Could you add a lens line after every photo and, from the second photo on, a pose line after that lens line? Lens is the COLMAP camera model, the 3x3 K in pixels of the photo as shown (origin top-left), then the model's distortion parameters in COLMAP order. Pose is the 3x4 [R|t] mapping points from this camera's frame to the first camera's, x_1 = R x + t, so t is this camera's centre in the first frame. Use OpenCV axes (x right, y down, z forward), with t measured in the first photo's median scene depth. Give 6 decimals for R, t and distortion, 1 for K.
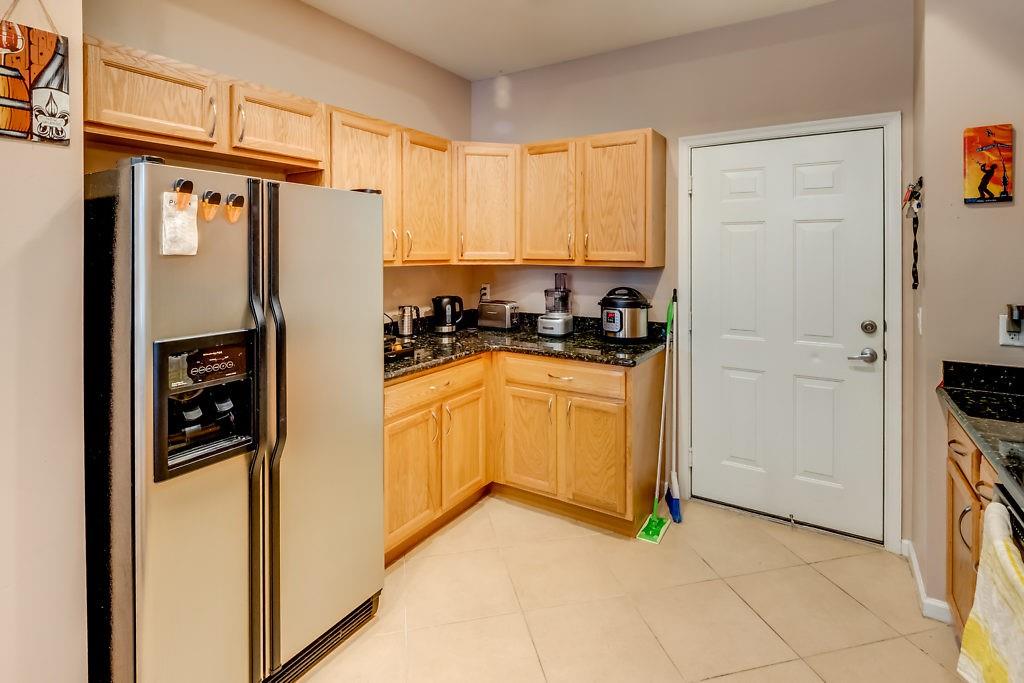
lens RADIAL K [[505.3, 0, 512.7], [0, 505.3, 253.2], [0, 0, 1]] dist [-0.002175, -0.000515]
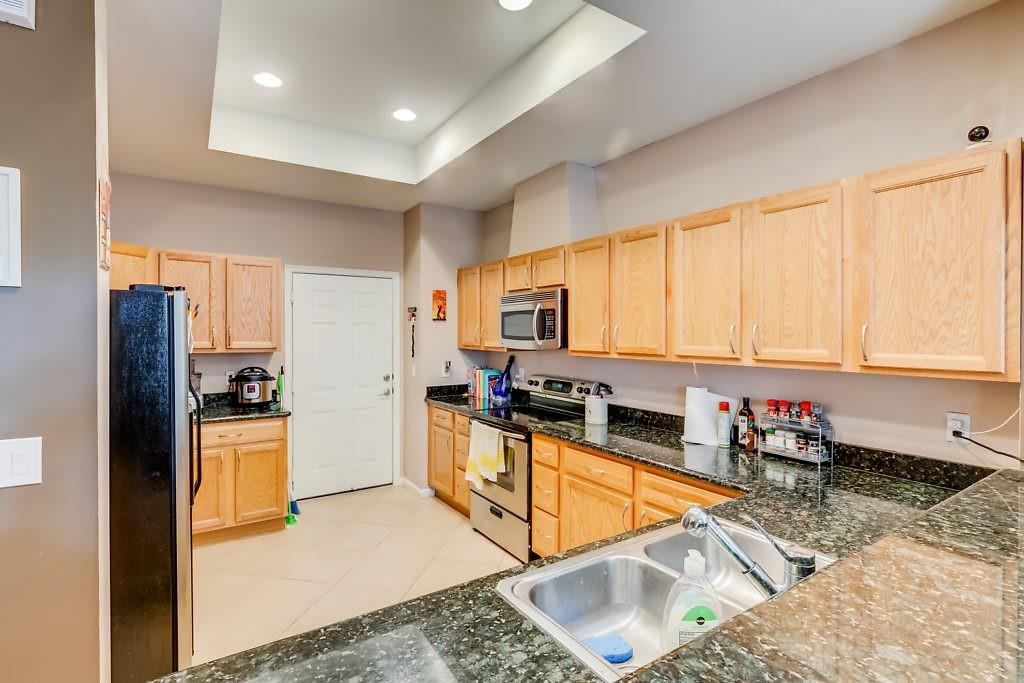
lens RADIAL K [[480.1, 0, 500.3], [0, 480.1, 336.3], [0, 0, 1]] dist [0.000429, -0.000103]
pose [[0.422657, -0.005653, 0.906272, -0.966874], [0.001901, 0.999984, 0.005350, -0.031912], [-0.906288, -0.000539, 0.422660, -0.245872]]
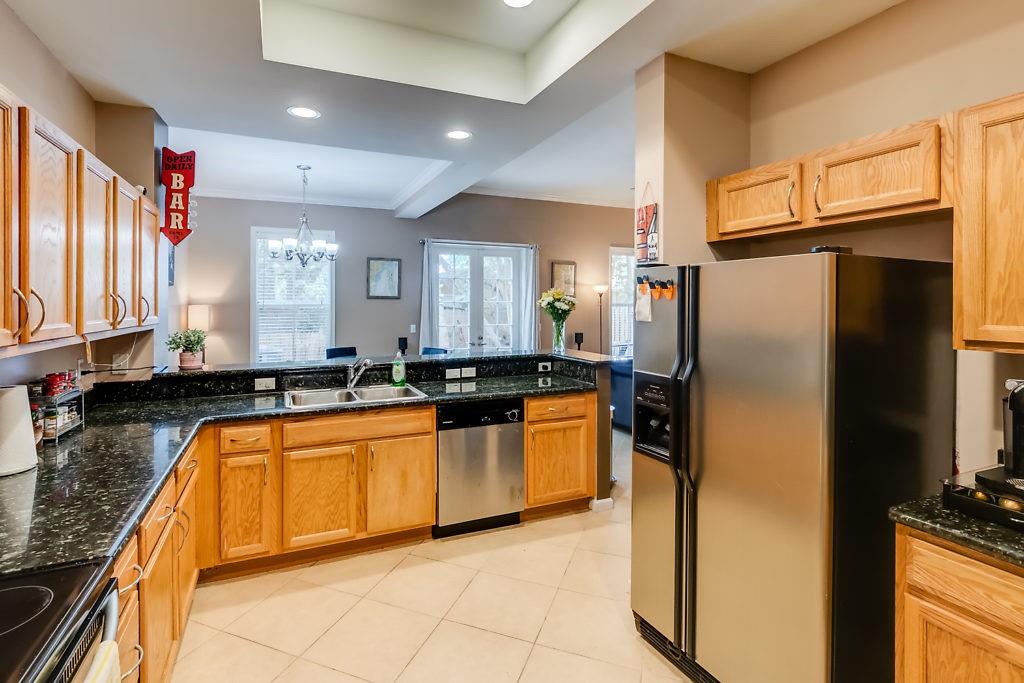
lens RADIAL K [[479.8, 0, 498.8], [0, 479.8, 304.1], [0, 0, 1]] dist [-0.002517, -0.000130]
pose [[-0.555340, 0.002801, -0.831619, 0.571966], [-0.002338, 0.999985, 0.004929, -0.038175], [0.831620, 0.004681, -0.555325, 0.936503]]
